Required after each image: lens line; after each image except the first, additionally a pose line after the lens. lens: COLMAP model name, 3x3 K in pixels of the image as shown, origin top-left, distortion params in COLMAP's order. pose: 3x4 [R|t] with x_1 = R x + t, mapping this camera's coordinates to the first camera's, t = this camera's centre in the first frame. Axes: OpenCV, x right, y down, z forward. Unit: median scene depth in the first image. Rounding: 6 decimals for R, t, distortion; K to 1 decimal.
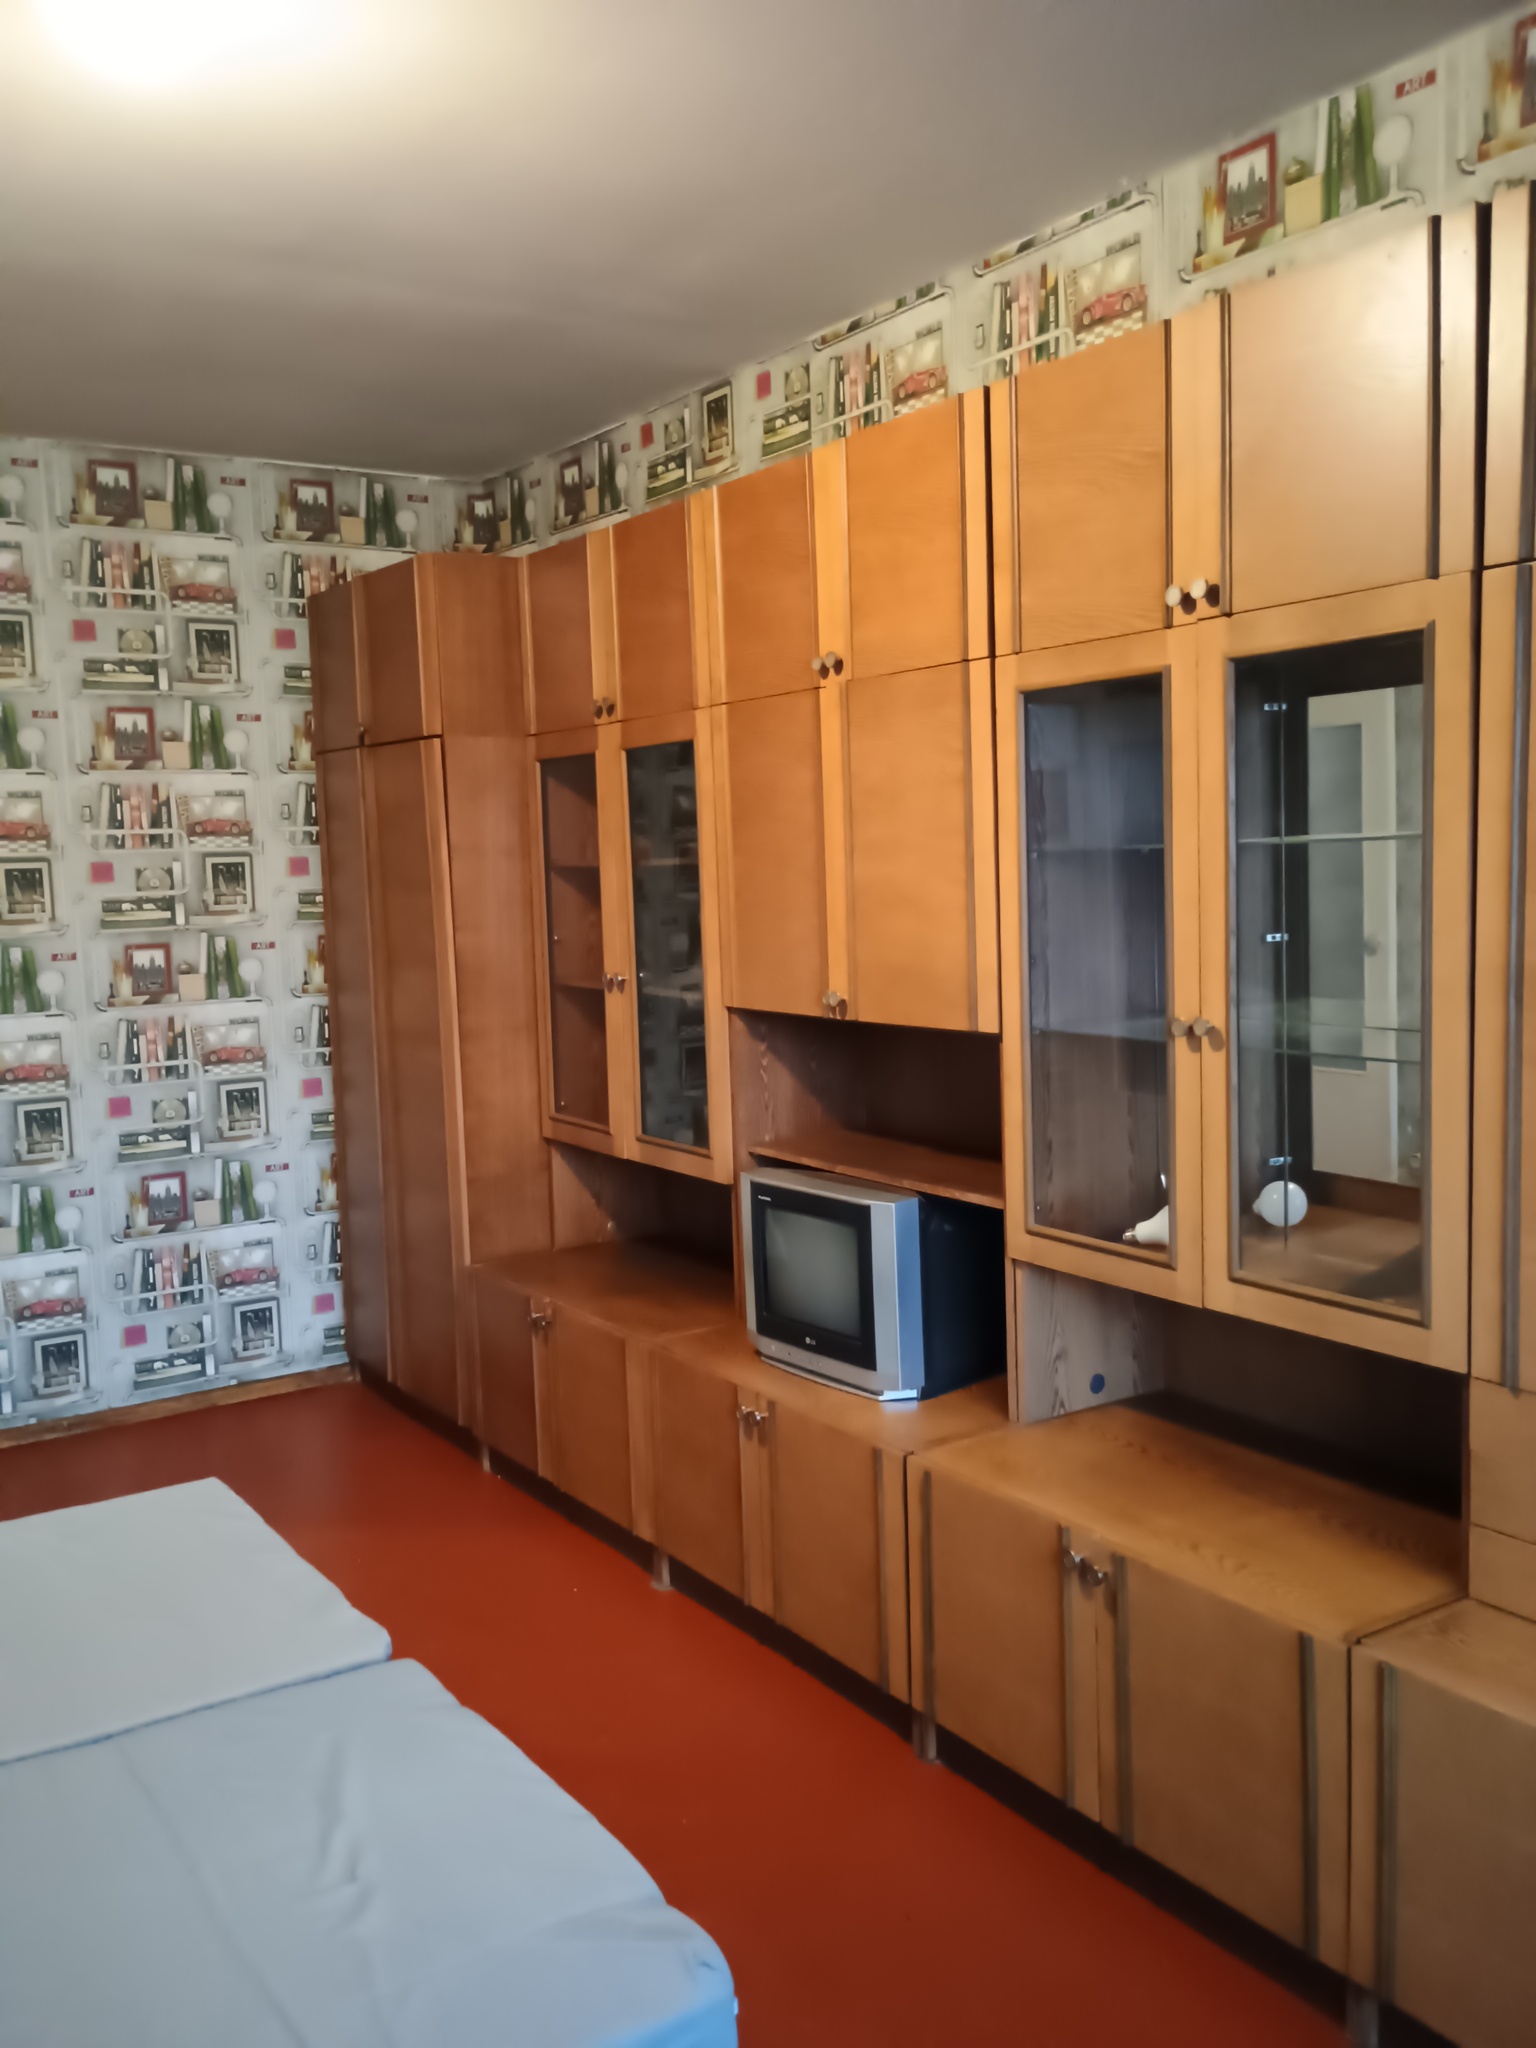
lens RADIAL K [[1783.8, 0, 757.3], [0, 1783.8, 1032.9], [0, 0, 1]] dist [0.052350, -0.045429]
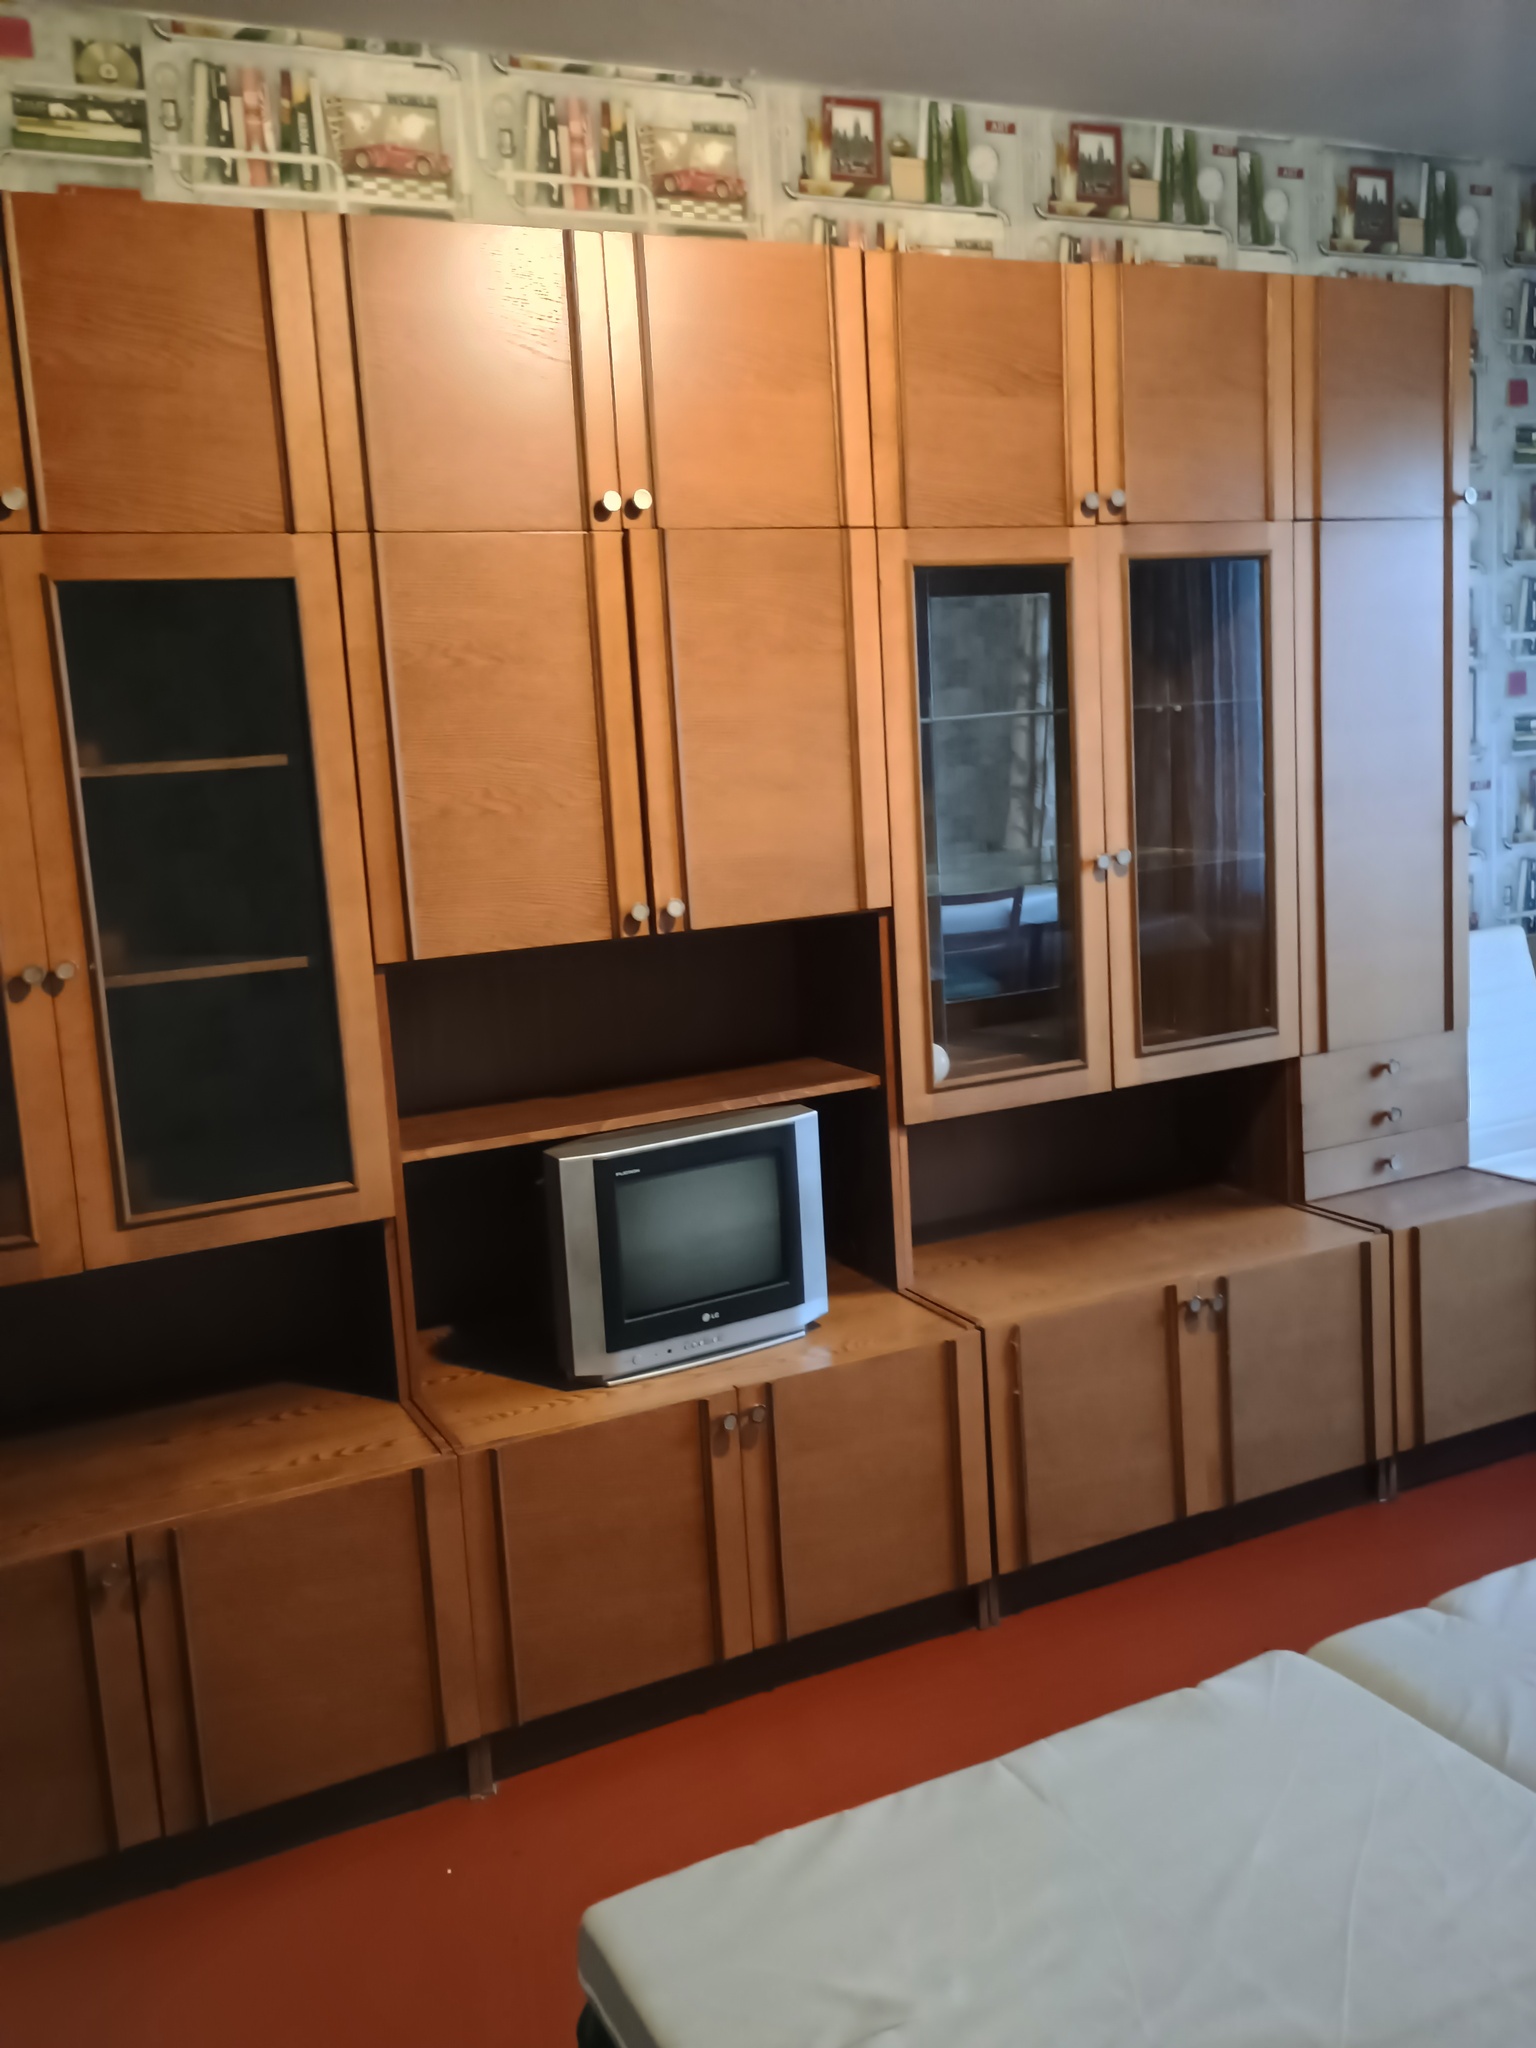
lens RADIAL K [[1783.8, 0, 766.3], [0, 1783.8, 1021.6], [0, 0, 1]] dist [0.052350, -0.045429]
pose [[0.119900, -0.125843, 0.984778, -0.902116], [0.159780, 0.981449, 0.105964, -0.056158], [-0.979844, 0.144643, 0.137783, 0.972030]]
